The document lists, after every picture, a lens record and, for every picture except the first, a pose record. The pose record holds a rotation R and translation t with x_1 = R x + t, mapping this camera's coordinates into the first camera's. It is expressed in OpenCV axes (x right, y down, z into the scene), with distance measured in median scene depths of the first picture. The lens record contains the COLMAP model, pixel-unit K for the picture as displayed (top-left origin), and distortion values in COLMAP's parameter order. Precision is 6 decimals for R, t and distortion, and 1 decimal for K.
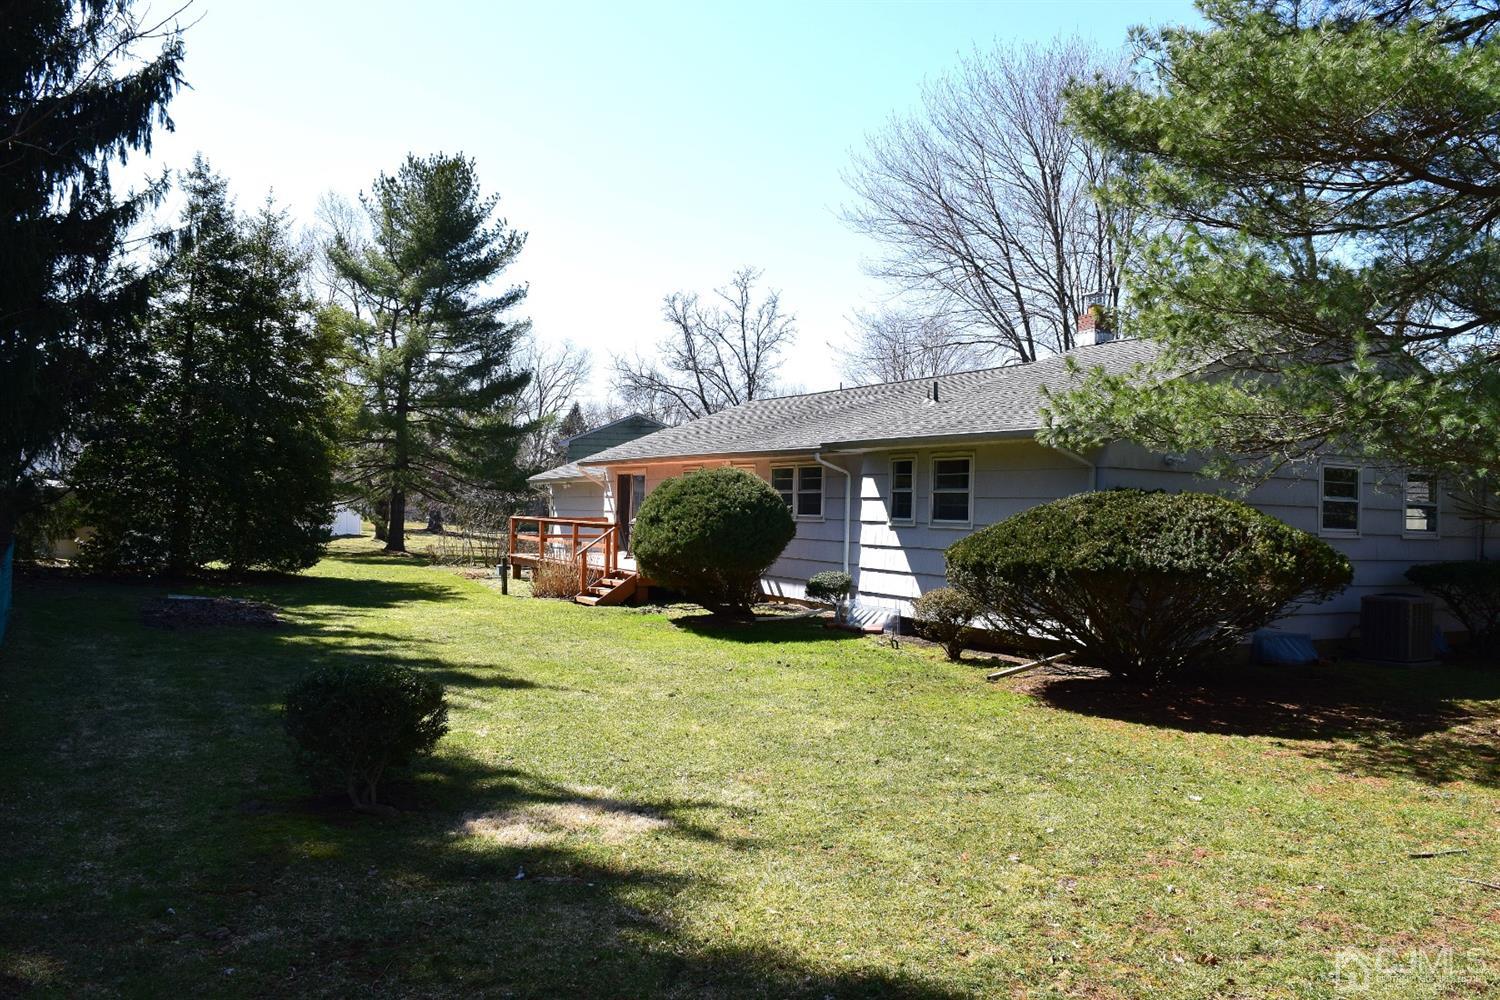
lens RADIAL K [[1178.4, 0, 750.0], [0, 1178.4, 500.0], [0, 0, 1]] dist [-0.097773, 0.010213]
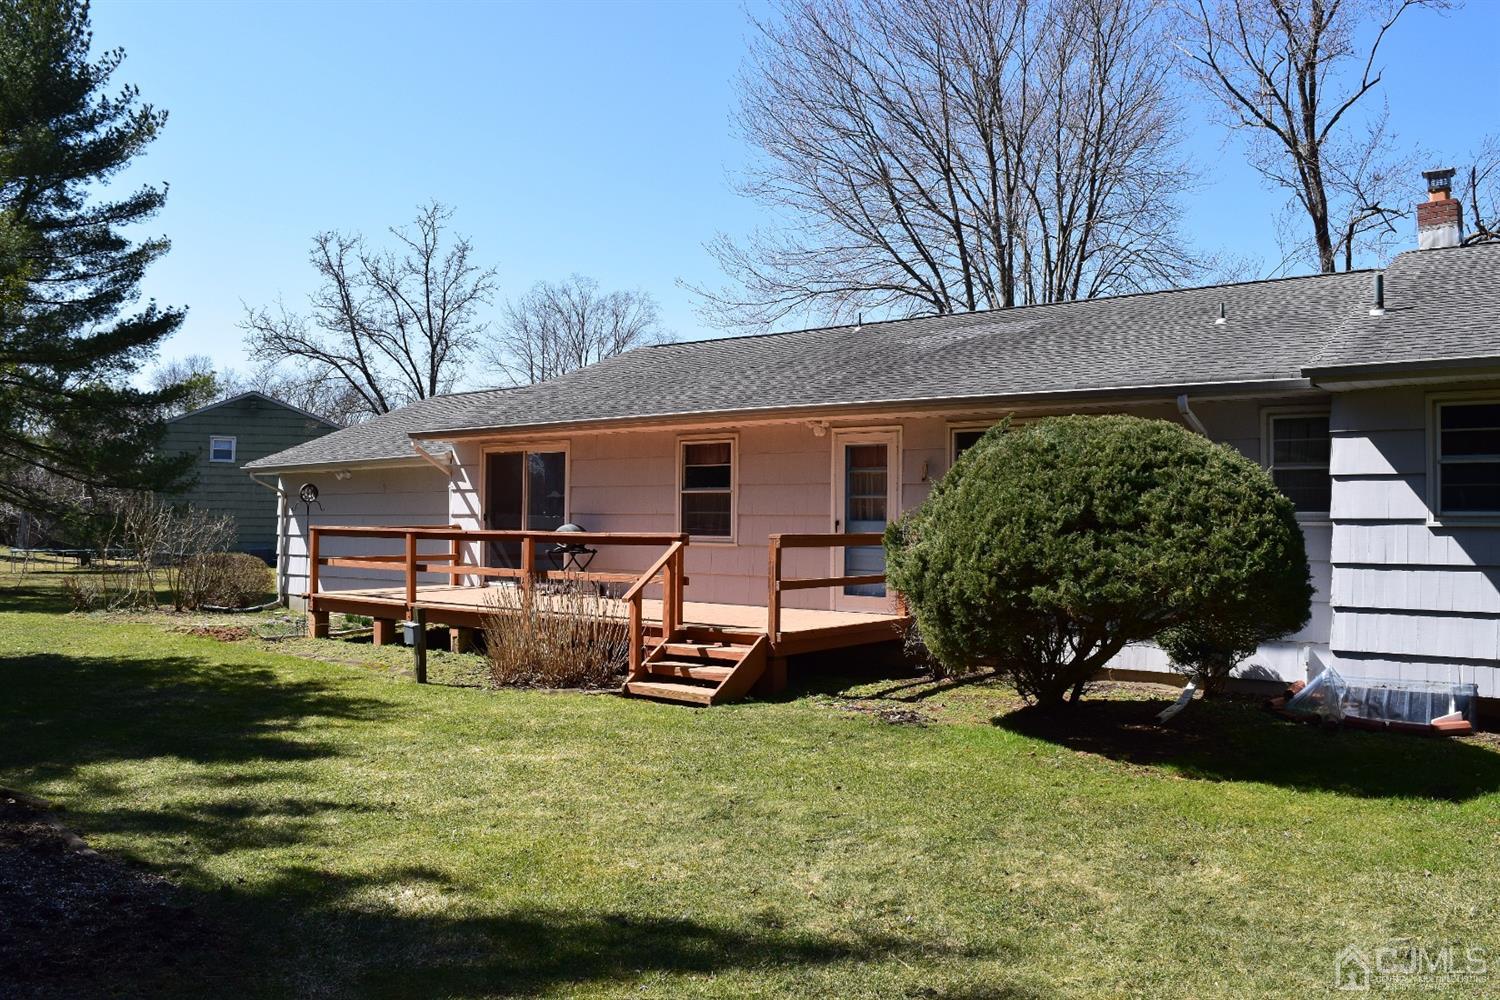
lens RADIAL K [[1178.4, 0, 750.0], [0, 1178.4, 500.0], [0, 0, 1]] dist [-0.097773, 0.010213]
pose [[0.916670, -0.007443, 0.399576, -0.178331], [0.009362, 0.999952, -0.002850, 0.004050], [-0.399536, 0.006354, 0.916696, 0.315603]]
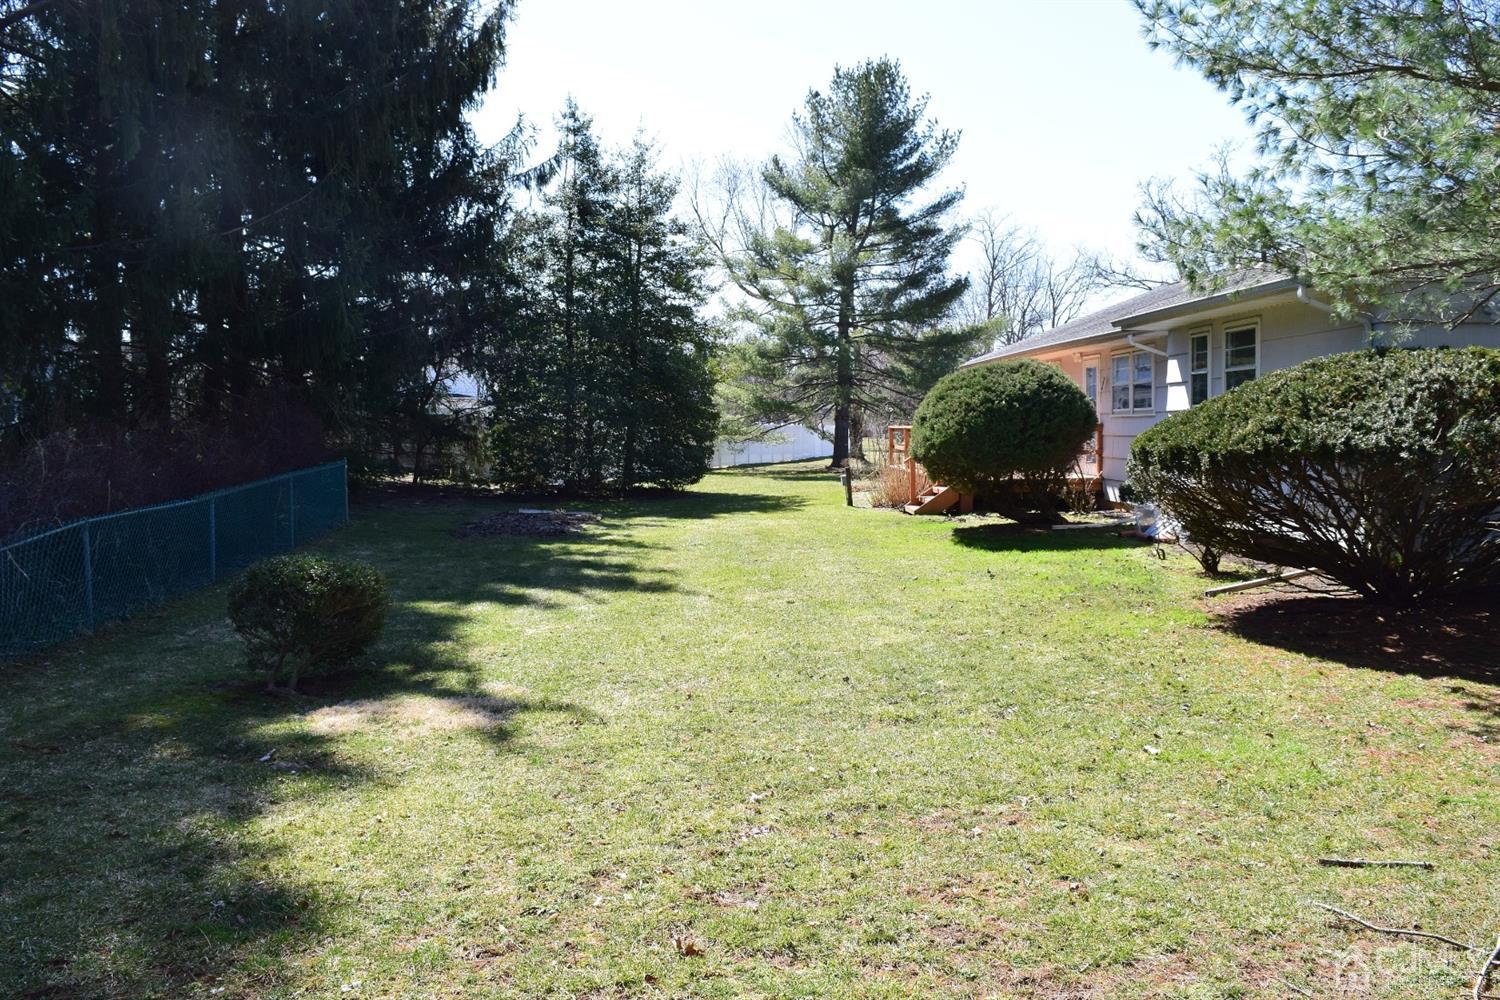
lens RADIAL K [[1205.8, 0, 750.0], [0, 1205.8, 500.0], [0, 0, 1]] dist [-0.092215, 0.010904]
pose [[0.893941, -0.013059, -0.447995, 0.105068], [0.043270, 0.997421, 0.057267, 0.009766], [0.446092, -0.070578, 0.892200, 0.047493]]
